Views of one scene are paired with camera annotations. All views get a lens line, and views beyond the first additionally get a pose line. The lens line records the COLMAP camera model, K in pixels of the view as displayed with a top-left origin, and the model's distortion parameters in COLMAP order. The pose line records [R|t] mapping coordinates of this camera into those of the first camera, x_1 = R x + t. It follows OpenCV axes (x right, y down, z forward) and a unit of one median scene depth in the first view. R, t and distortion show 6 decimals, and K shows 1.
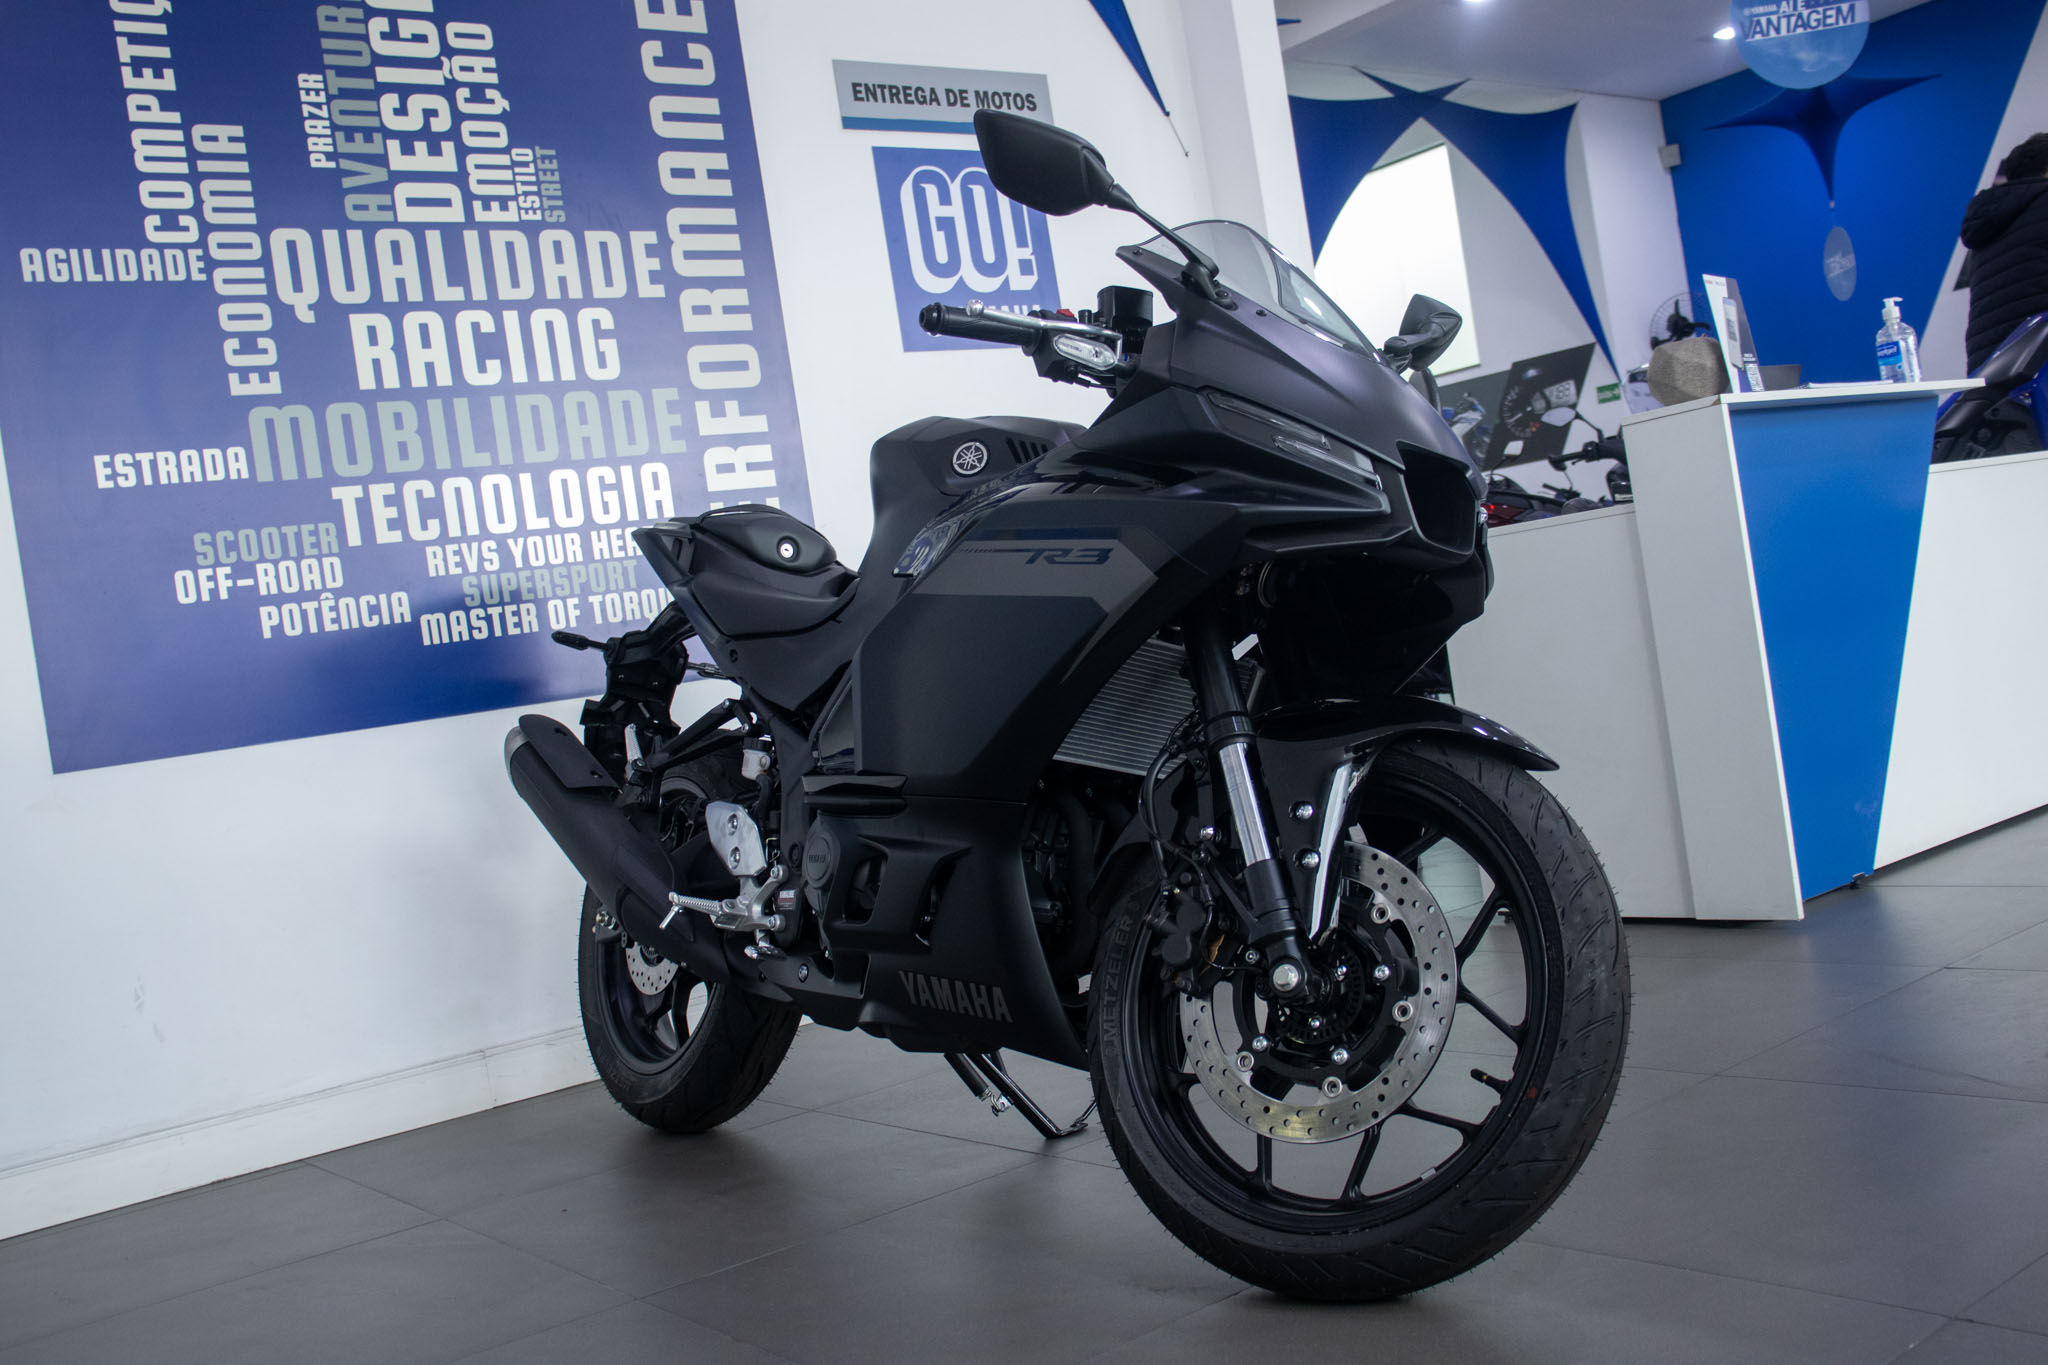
lens RADIAL K [[1974.8, 0, 1024.0], [0, 1974.8, 682.5], [0, 0, 1]] dist [-0.001938, -0.000647]
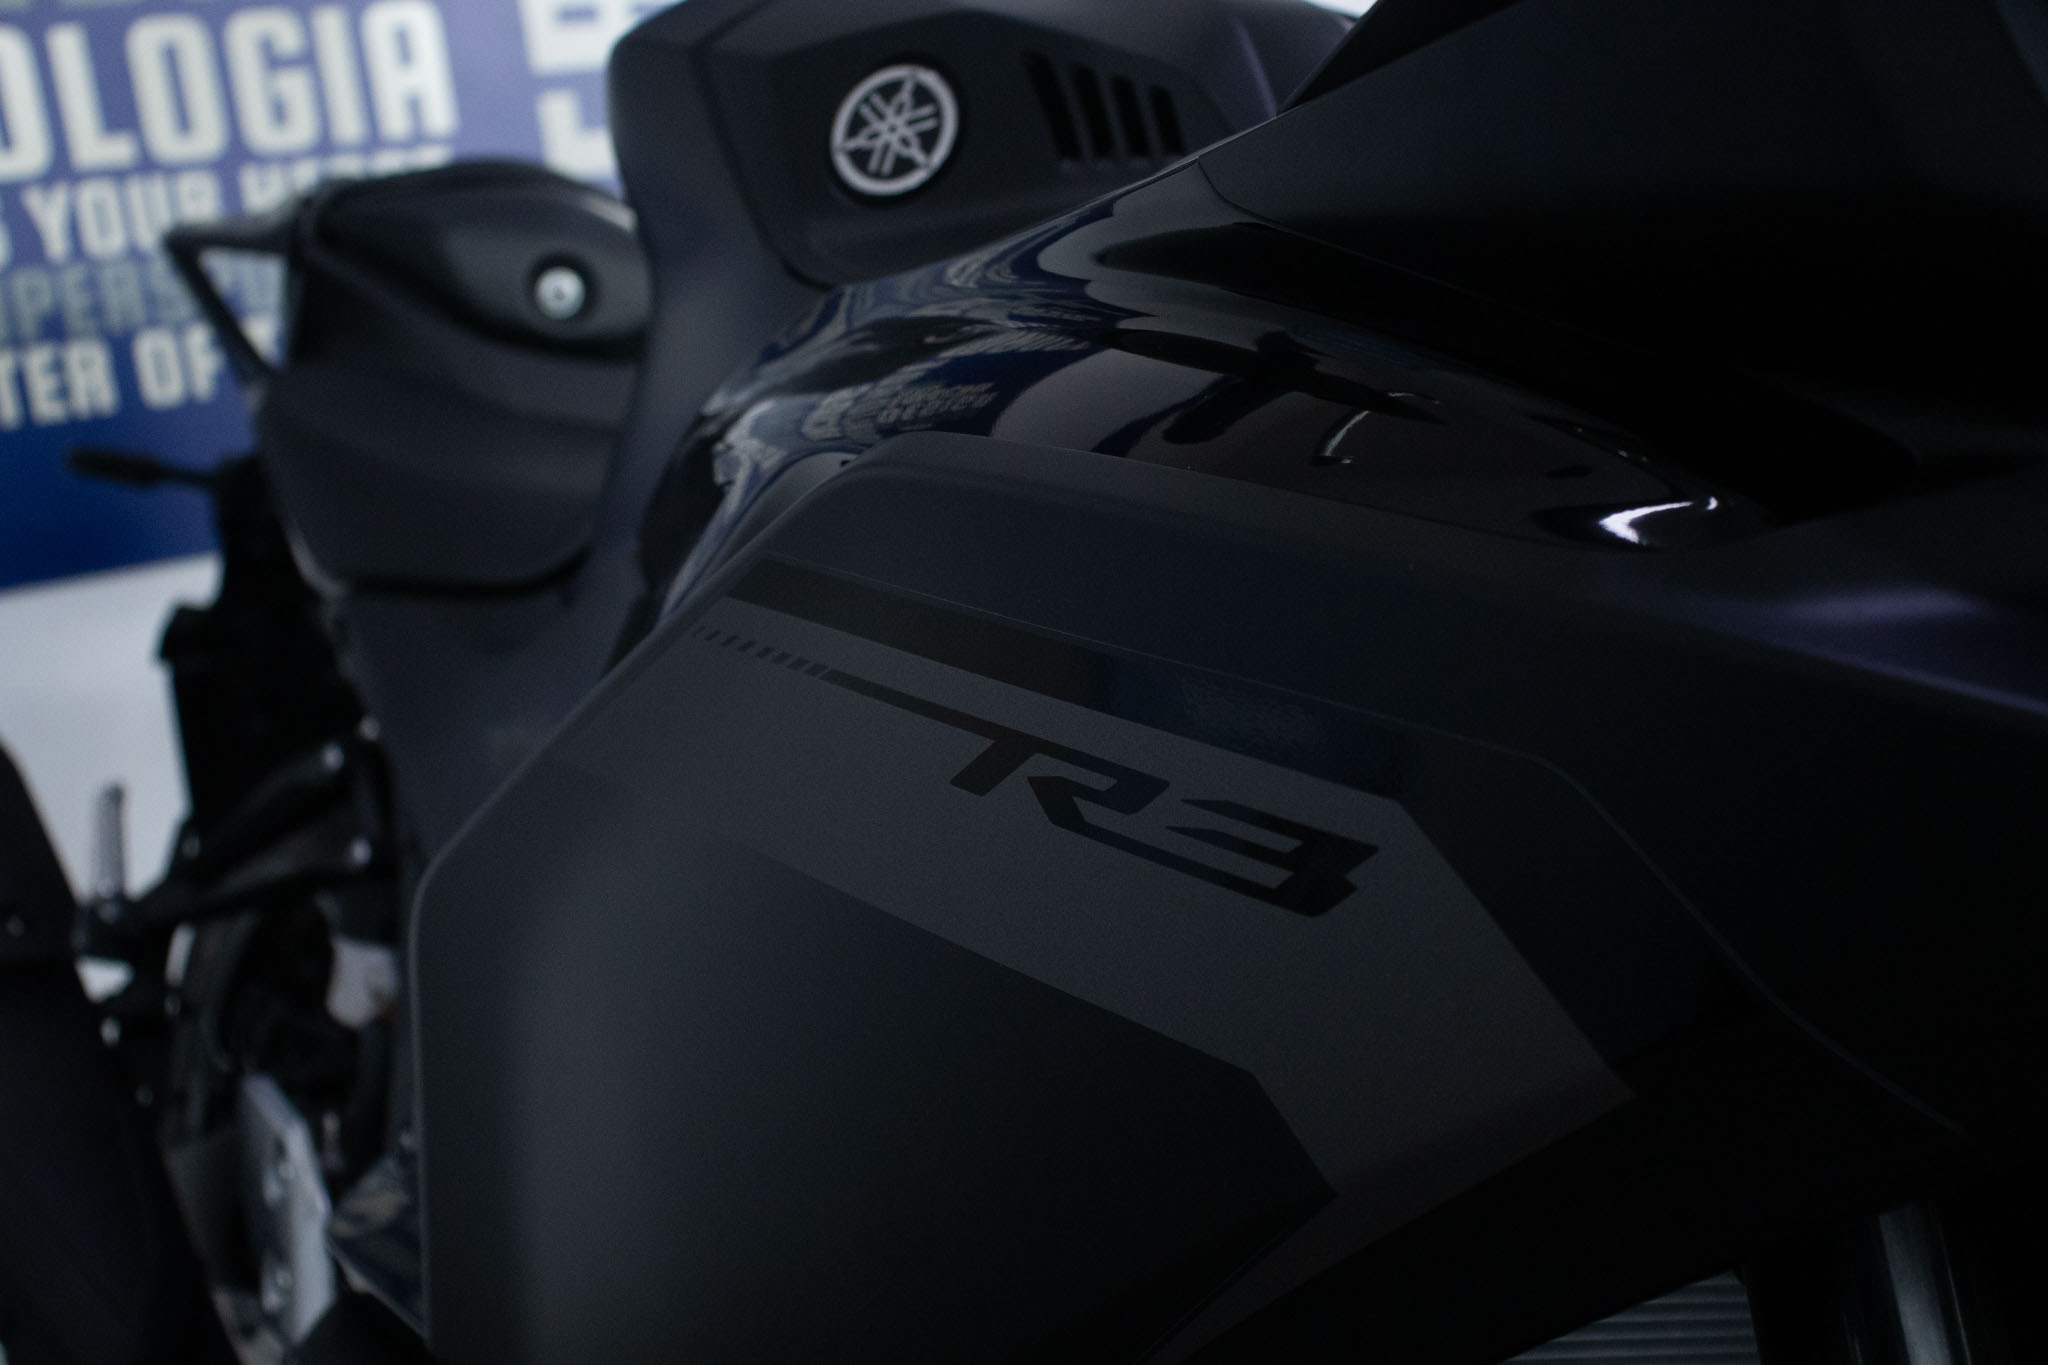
lens RADIAL K [[3007.4, 0, 1024.0], [0, 3007.4, 682.5], [0, 0, 1]] dist [0.144963, 0.006931]
pose [[0.994926, 0.019547, -0.098687, 0.019521], [-0.006225, 0.991024, 0.133535, -0.057085], [0.100412, -0.132244, 0.986118, 0.355722]]
